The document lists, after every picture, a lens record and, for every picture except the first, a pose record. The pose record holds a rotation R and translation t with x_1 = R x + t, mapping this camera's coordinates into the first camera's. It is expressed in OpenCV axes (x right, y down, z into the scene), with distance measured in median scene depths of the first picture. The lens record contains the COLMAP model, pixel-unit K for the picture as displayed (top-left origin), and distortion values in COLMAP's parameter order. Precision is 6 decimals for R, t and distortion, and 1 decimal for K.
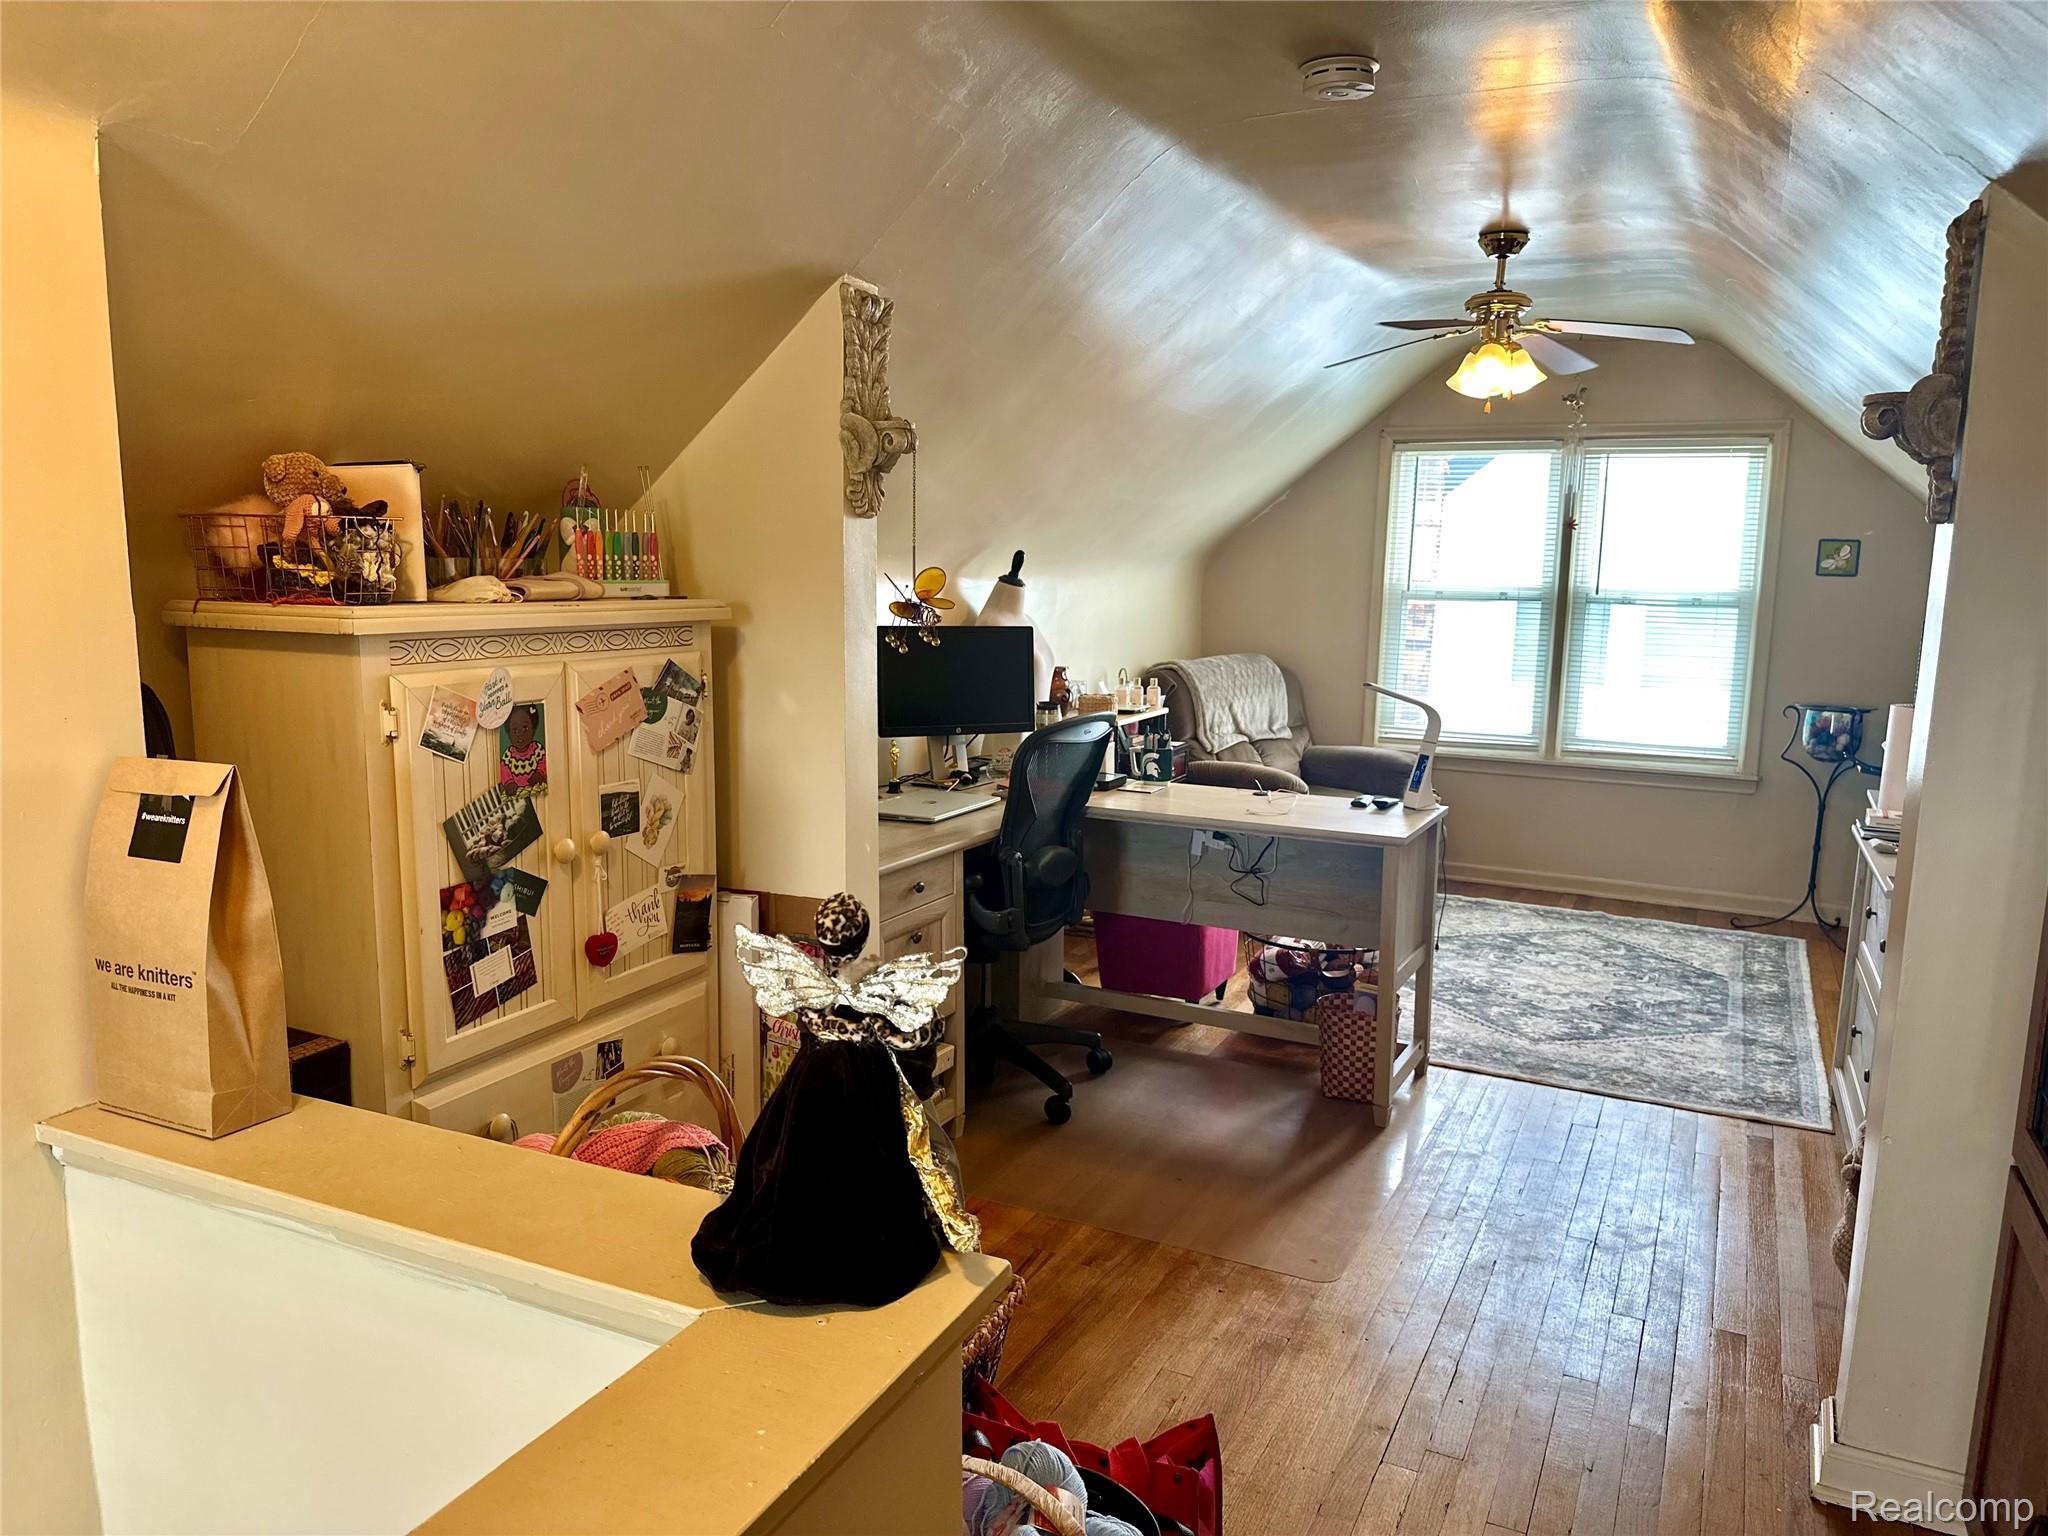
lens RADIAL K [[1439.4, 0, 996.3], [0, 1439.4, 779.9], [0, 0, 1]] dist [0.082992, -0.104213]
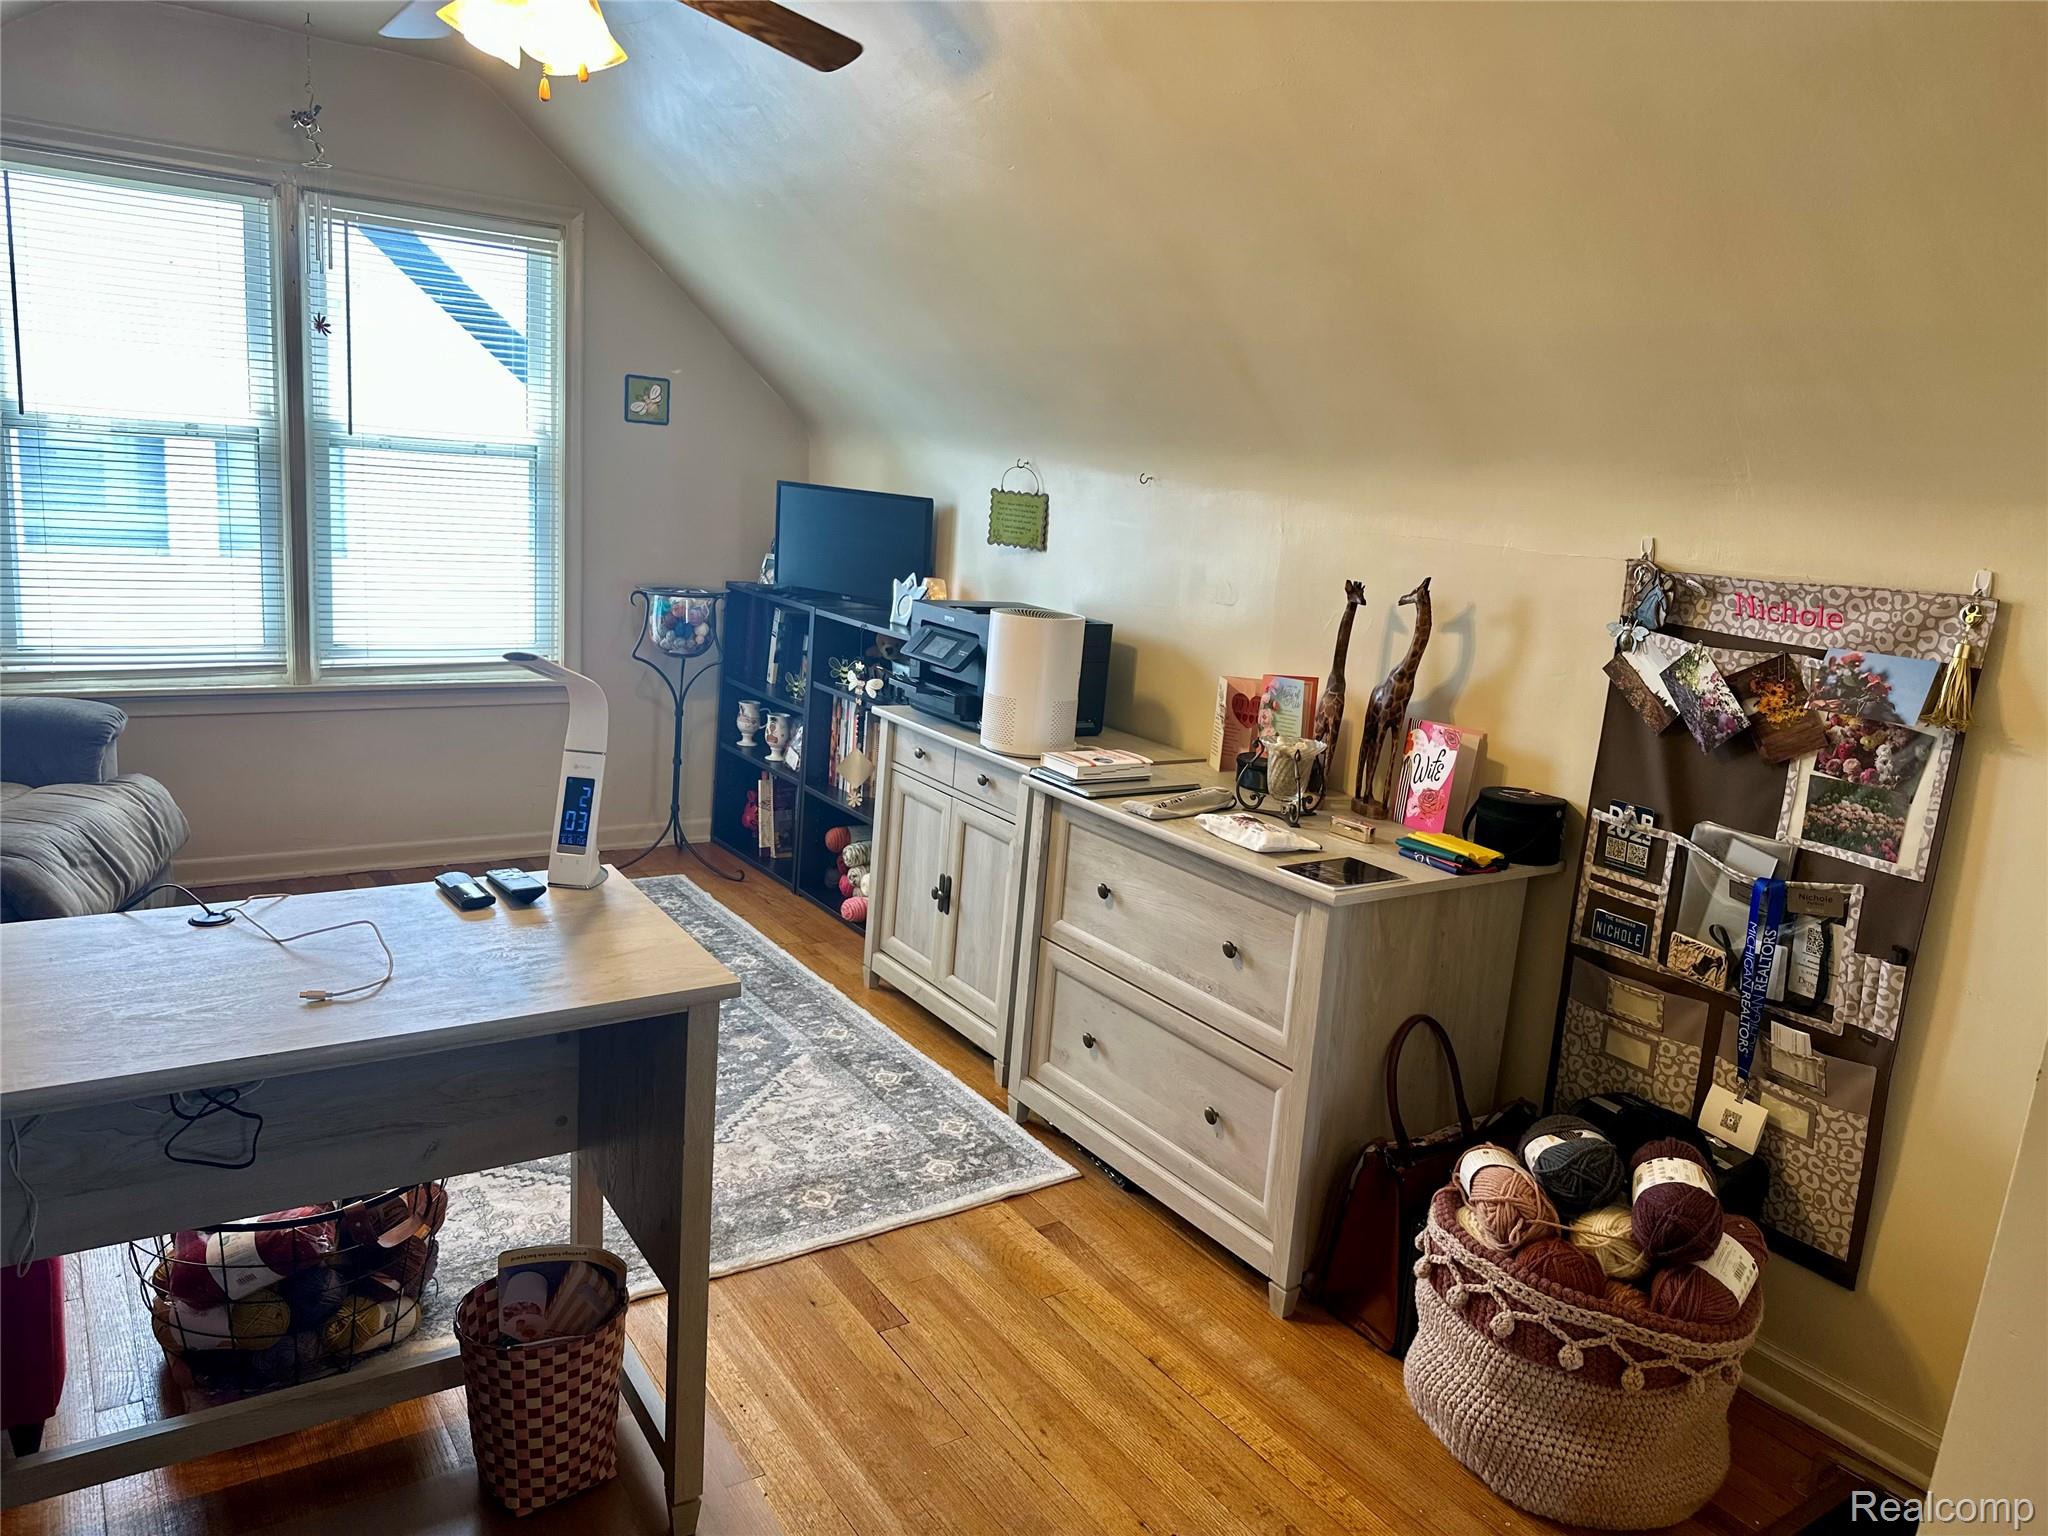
lens RADIAL K [[1439.4, 0, 1012.1], [0, 1439.4, 762.9], [0, 0, 1]] dist [0.082992, -0.104213]
pose [[0.482258, -0.166344, 0.860091, -0.066256], [0.069639, 0.985979, 0.151644, -0.087101], [-0.873257, -0.013236, 0.487080, 0.604069]]
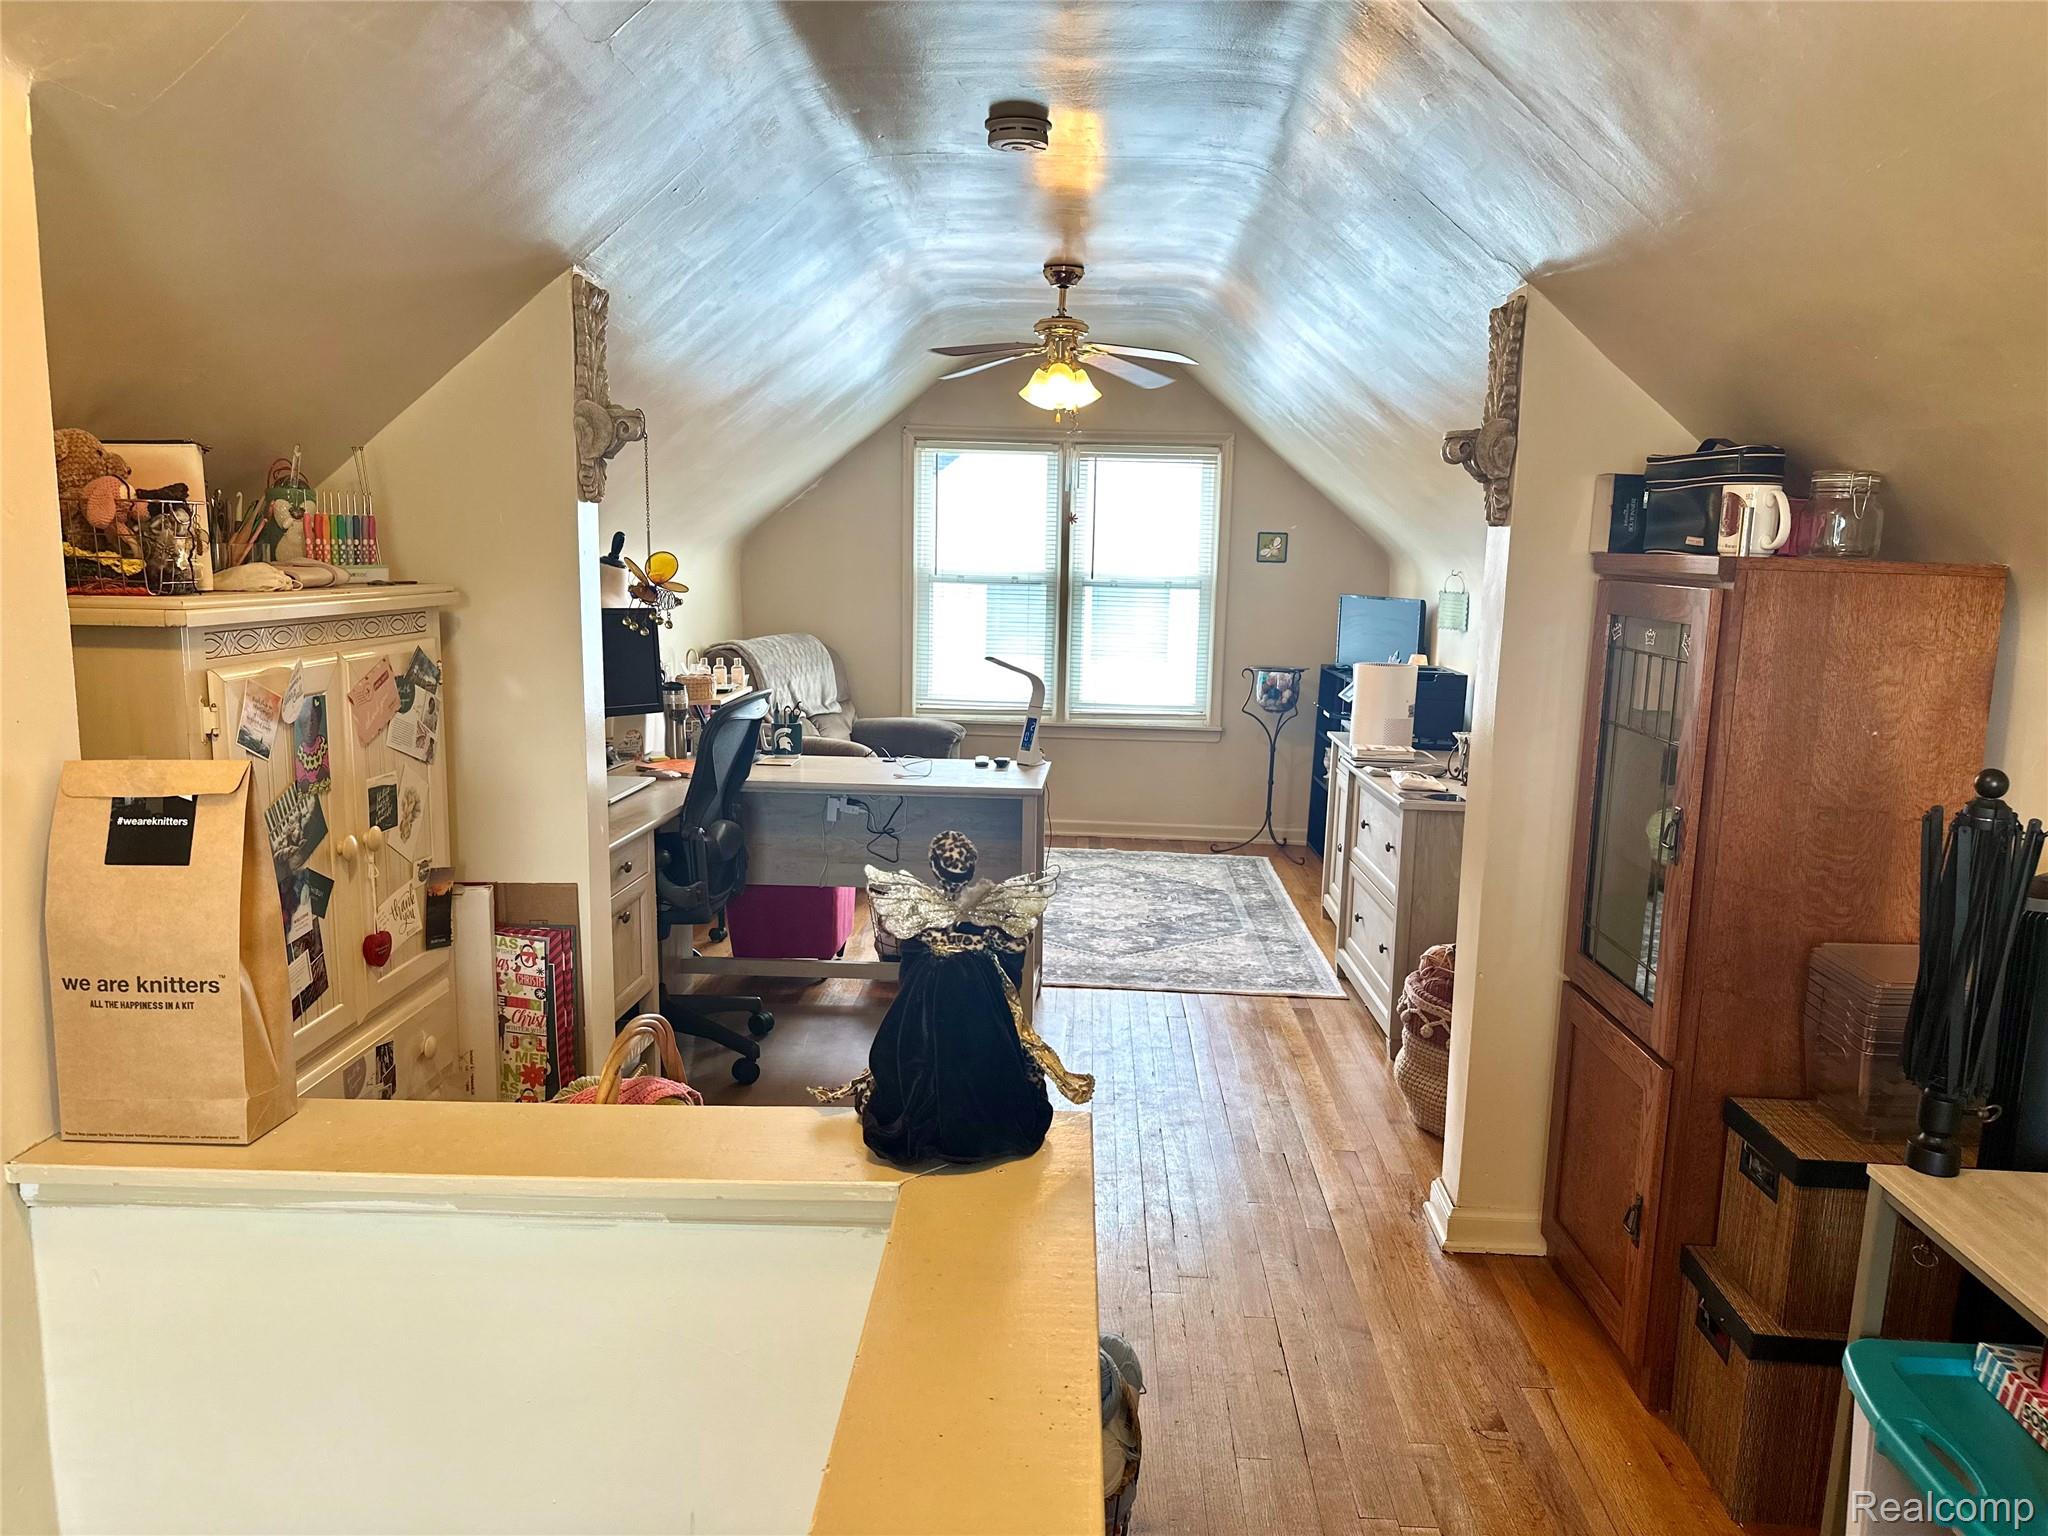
lens RADIAL K [[1439.4, 0, 1016.5], [0, 1439.4, 771.2], [0, 0, 1]] dist [0.082992, -0.104213]
pose [[0.912795, -0.059037, 0.404129, -0.175912], [0.056288, 0.998240, 0.018690, 0.002970], [-0.404521, 0.005687, 0.914511, -0.039880]]
